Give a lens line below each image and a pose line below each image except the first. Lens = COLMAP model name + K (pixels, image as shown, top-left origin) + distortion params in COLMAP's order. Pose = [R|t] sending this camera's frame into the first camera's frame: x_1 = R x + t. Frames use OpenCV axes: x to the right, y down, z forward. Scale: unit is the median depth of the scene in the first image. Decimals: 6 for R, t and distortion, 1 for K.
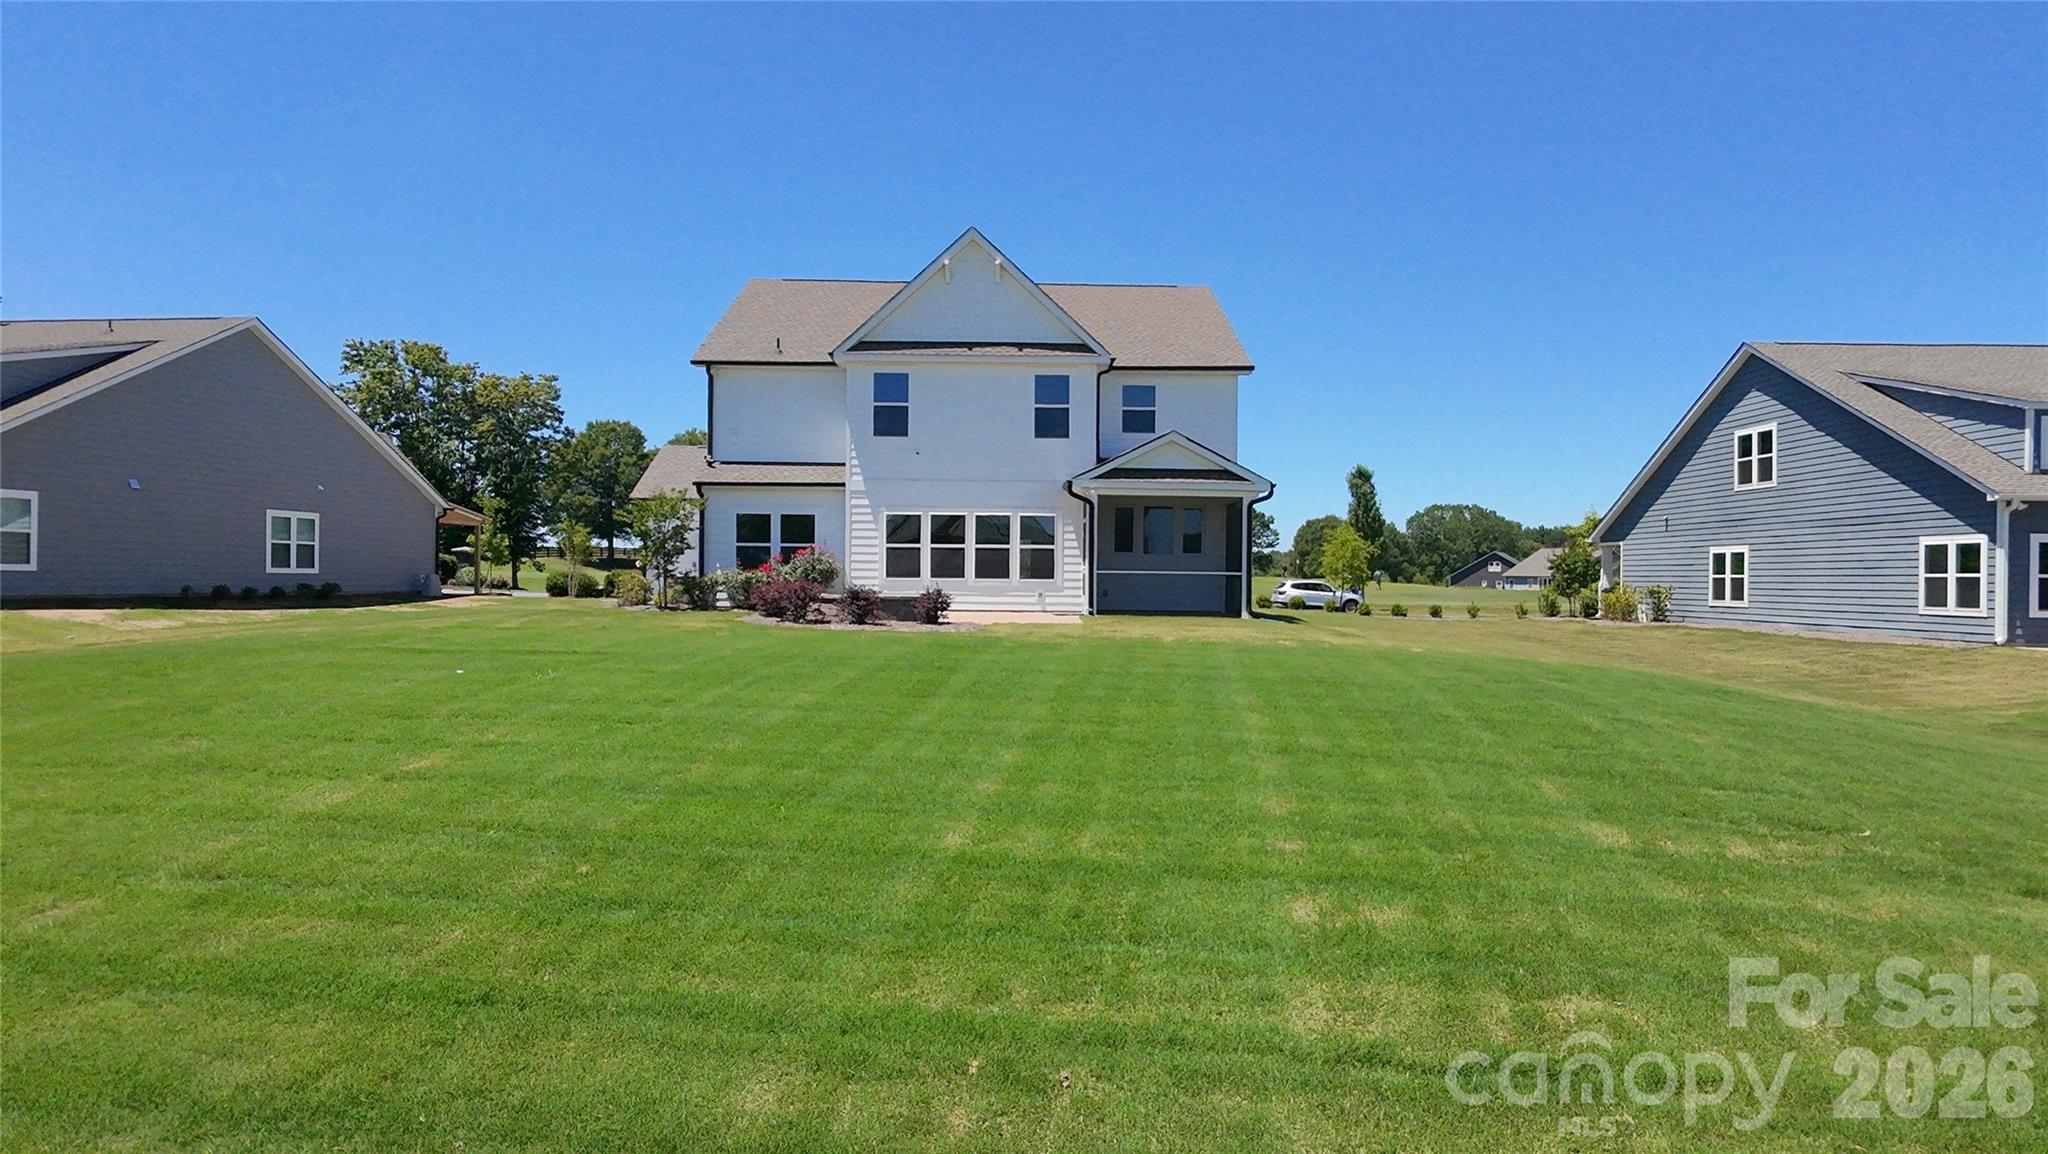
lens RADIAL K [[1316.8, 0, 1024.0], [0, 1316.8, 577.0], [0, 0, 1]] dist [-0.001287, 0.006069]
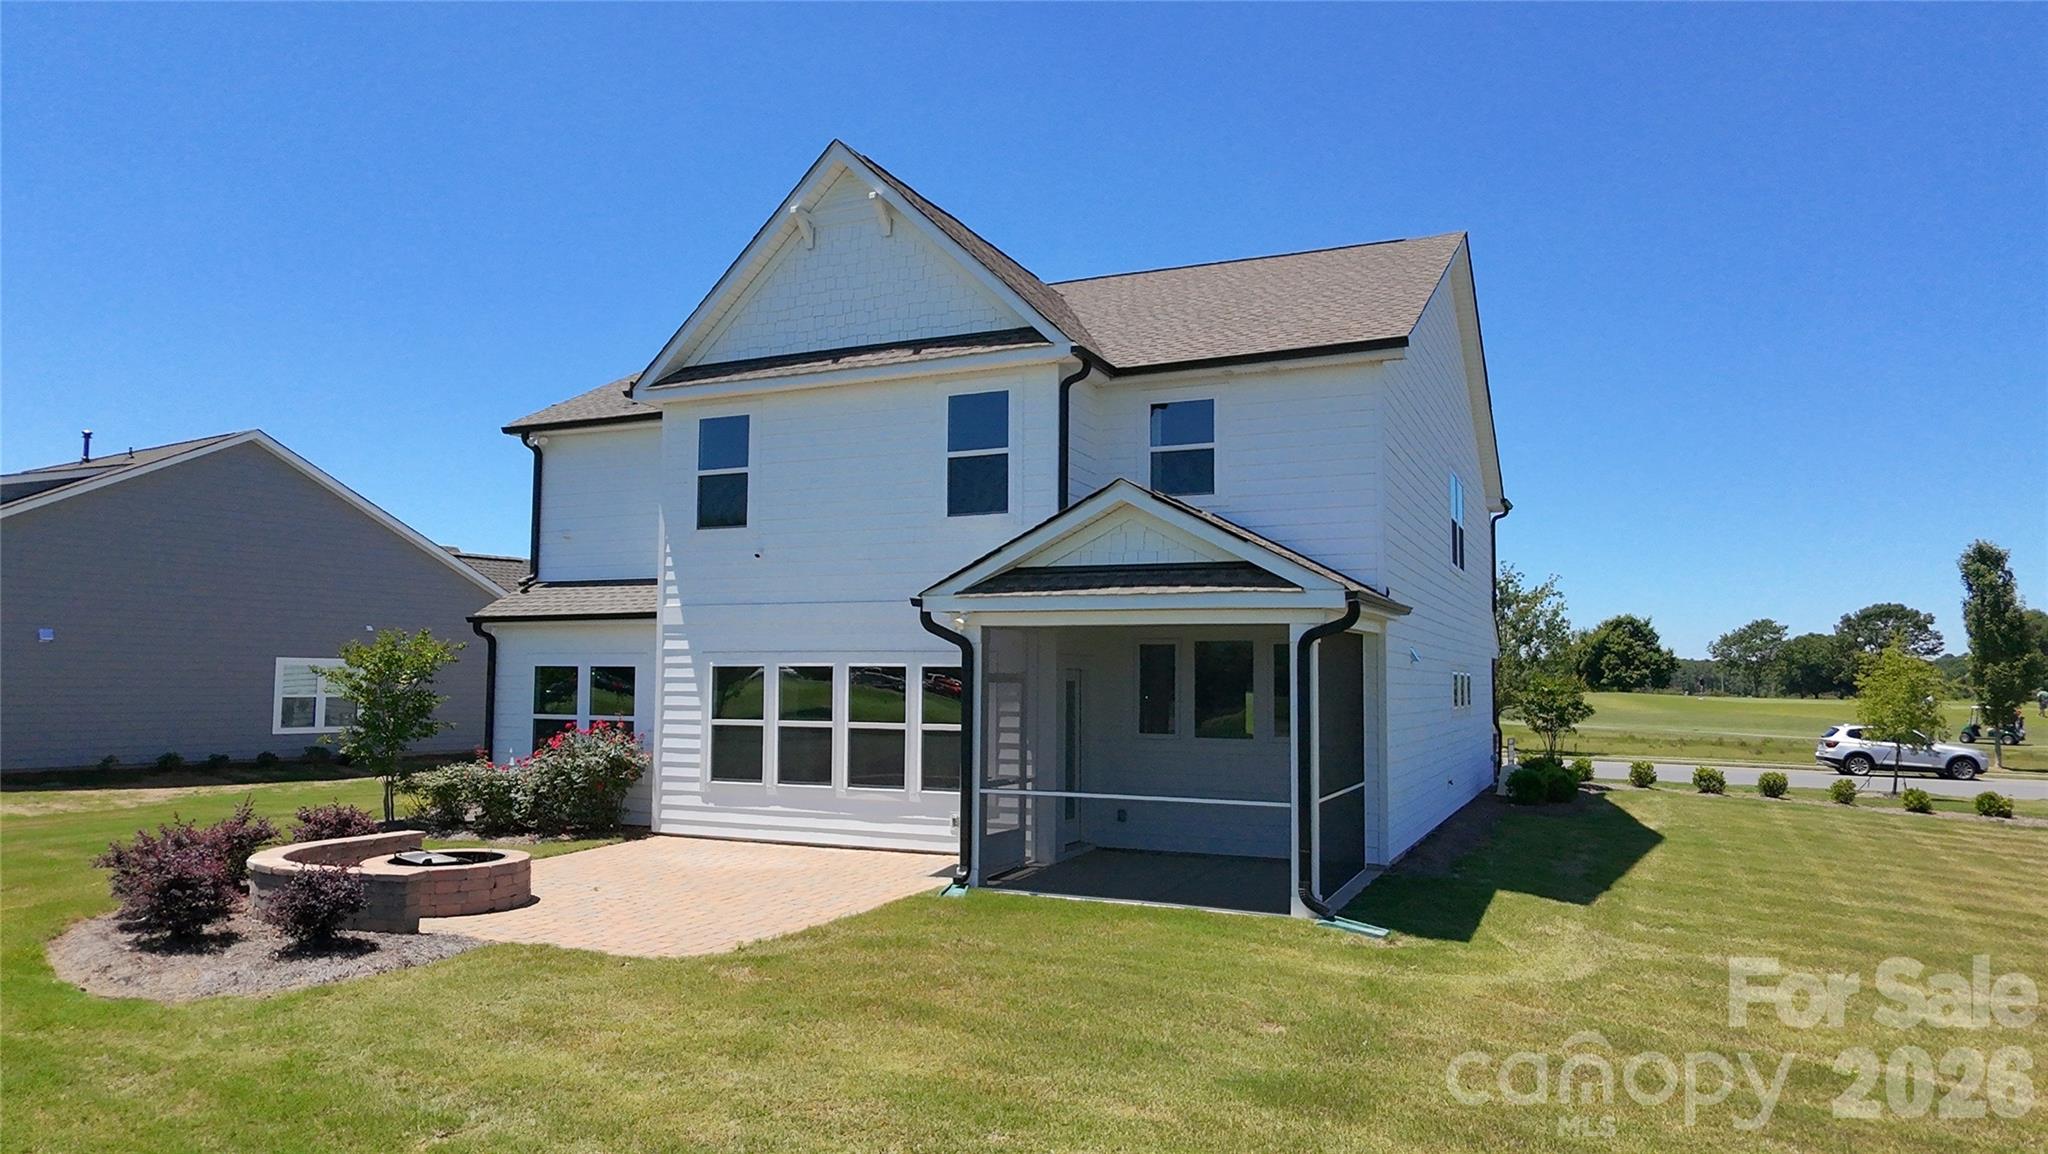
lens RADIAL K [[1316.8, 0, 1024.0], [0, 1316.8, 577.0], [0, 0, 1]] dist [-0.001287, 0.006069]
pose [[0.905747, -0.038008, -0.422110, 0.253617], [0.003091, 0.996537, -0.083097, -0.038411], [0.423807, 0.073960, 0.902728, 0.545638]]
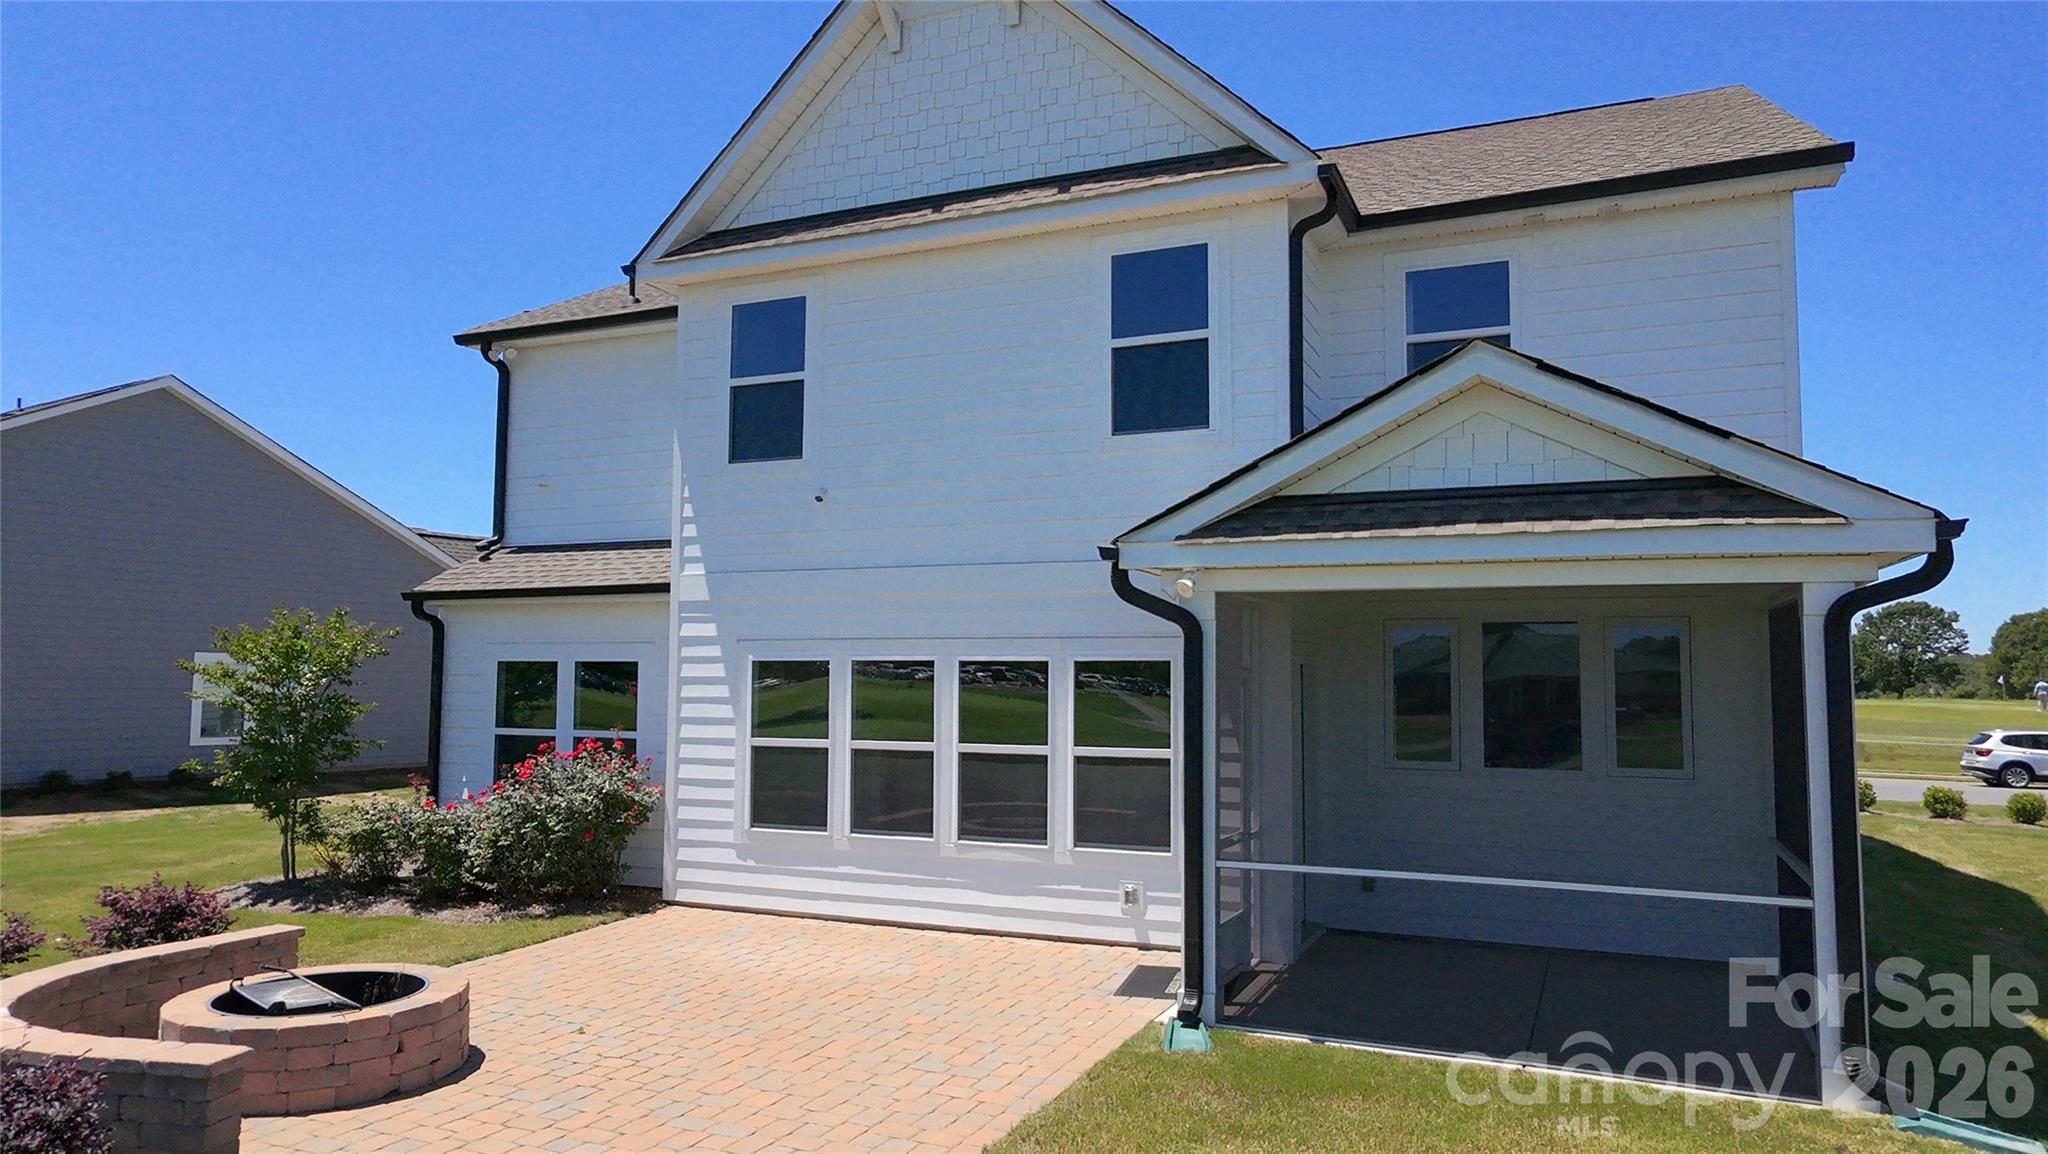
lens RADIAL K [[1316.8, 0, 1024.0], [0, 1316.8, 577.0], [0, 0, 1]] dist [-0.001287, 0.006069]
pose [[0.909194, -0.037092, -0.414718, 0.128942], [0.003021, 0.996586, -0.082510, -0.039874], [0.416363, 0.073765, 0.906201, 0.679790]]
